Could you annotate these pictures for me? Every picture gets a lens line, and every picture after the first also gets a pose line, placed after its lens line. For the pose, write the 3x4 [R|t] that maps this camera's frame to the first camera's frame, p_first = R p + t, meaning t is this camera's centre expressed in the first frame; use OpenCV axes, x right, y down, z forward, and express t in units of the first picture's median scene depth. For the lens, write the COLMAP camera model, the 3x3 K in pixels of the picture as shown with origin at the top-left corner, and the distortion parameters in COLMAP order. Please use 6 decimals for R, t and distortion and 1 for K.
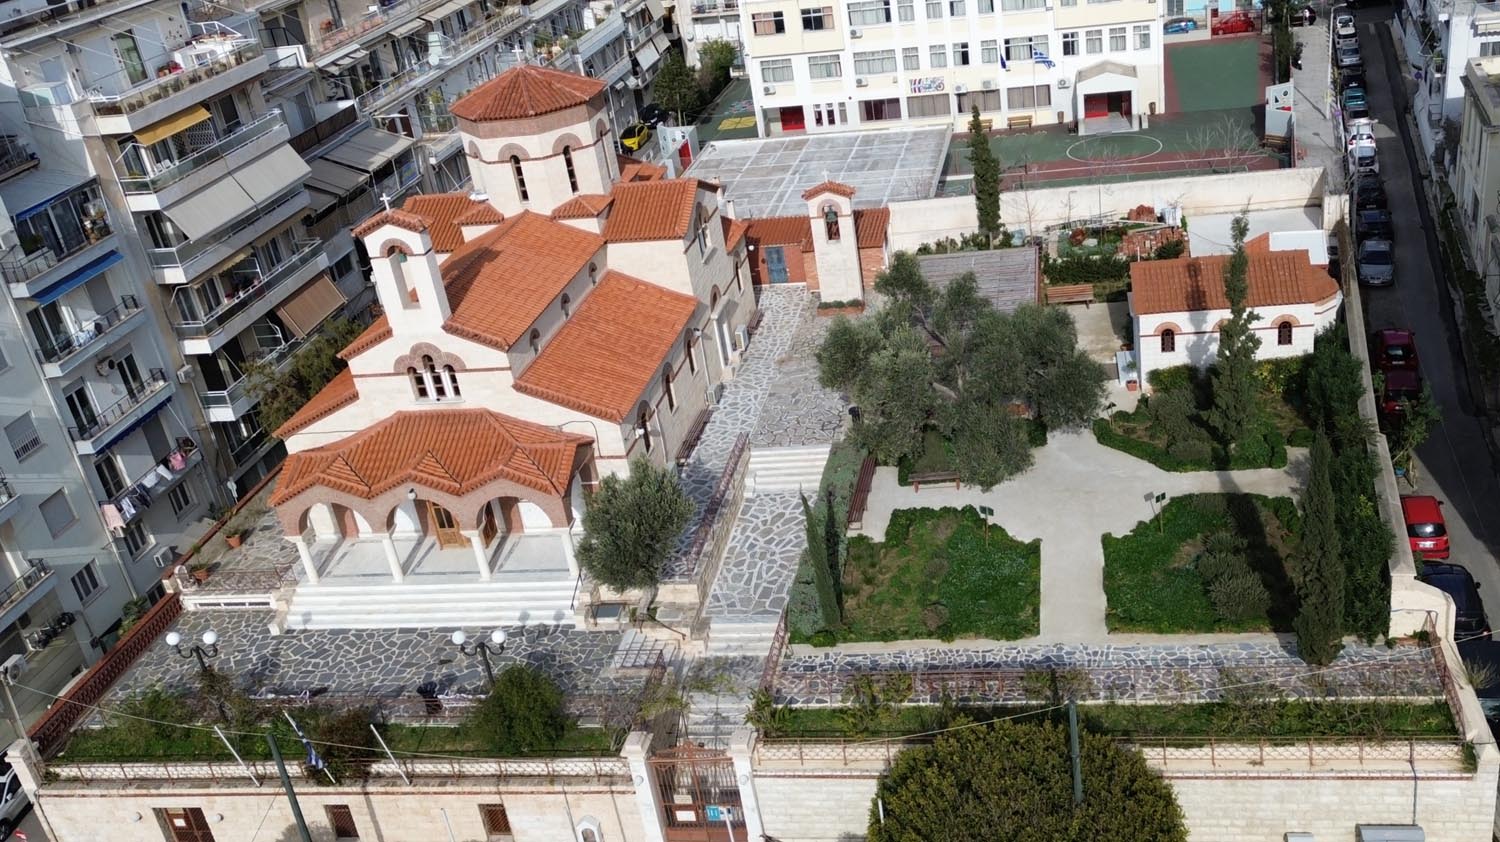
lens RADIAL K [[1398.3, 0, 750.0], [0, 1398.3, 421.0], [0, 0, 1]] dist [0.079071, -0.002686]
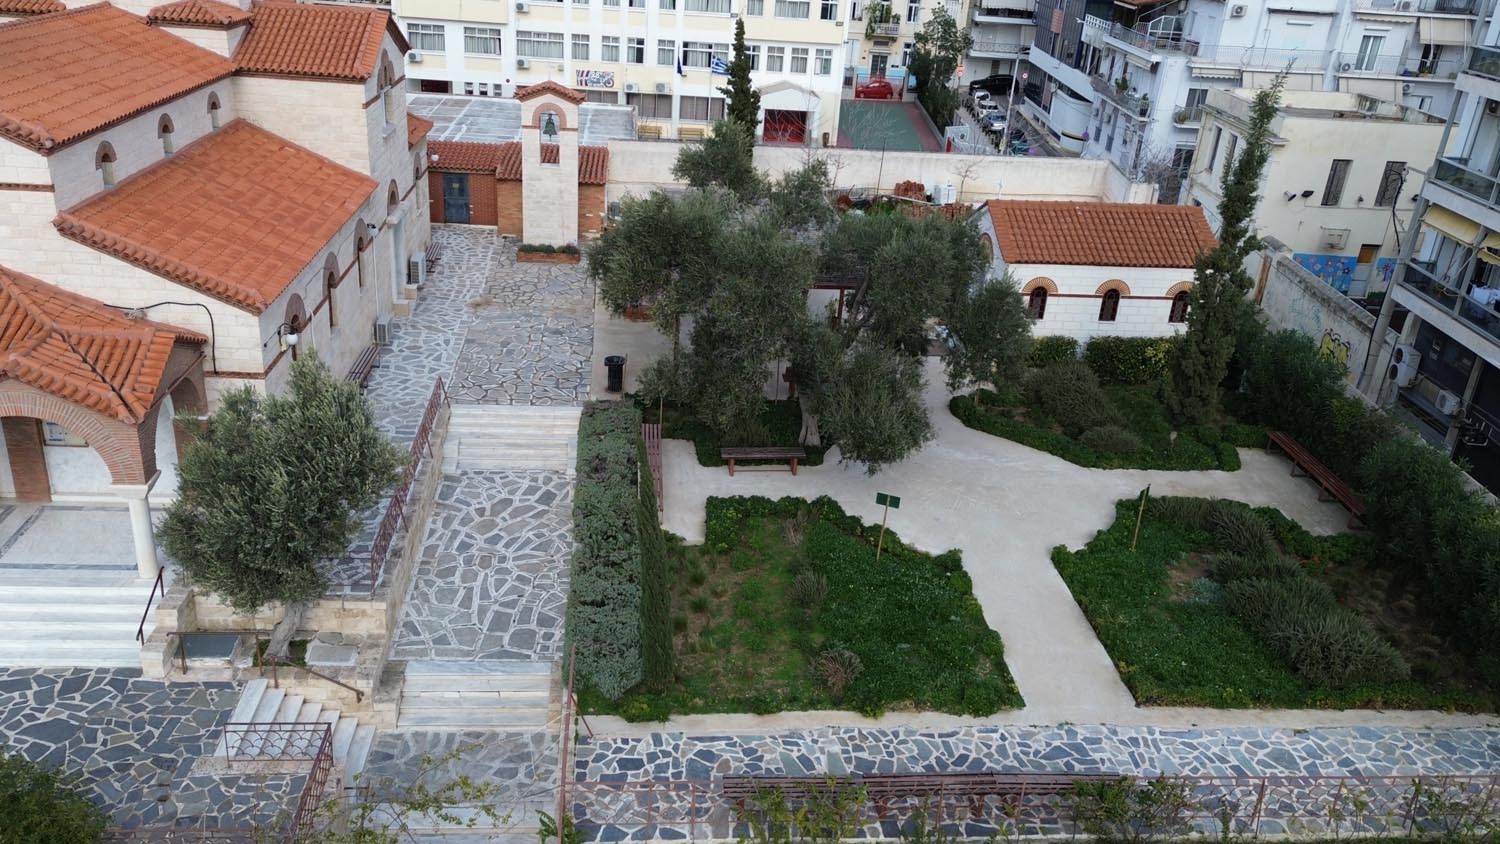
lens RADIAL K [[1310.3, 0, 750.0], [0, 1310.3, 422.0], [0, 0, 1]] dist [0.031990, -0.014207]
pose [[0.947062, 0.083207, 0.310080, -0.066537], [-0.069664, 0.996080, -0.054520, 0.060851], [-0.313401, 0.030033, 0.949146, 0.433204]]
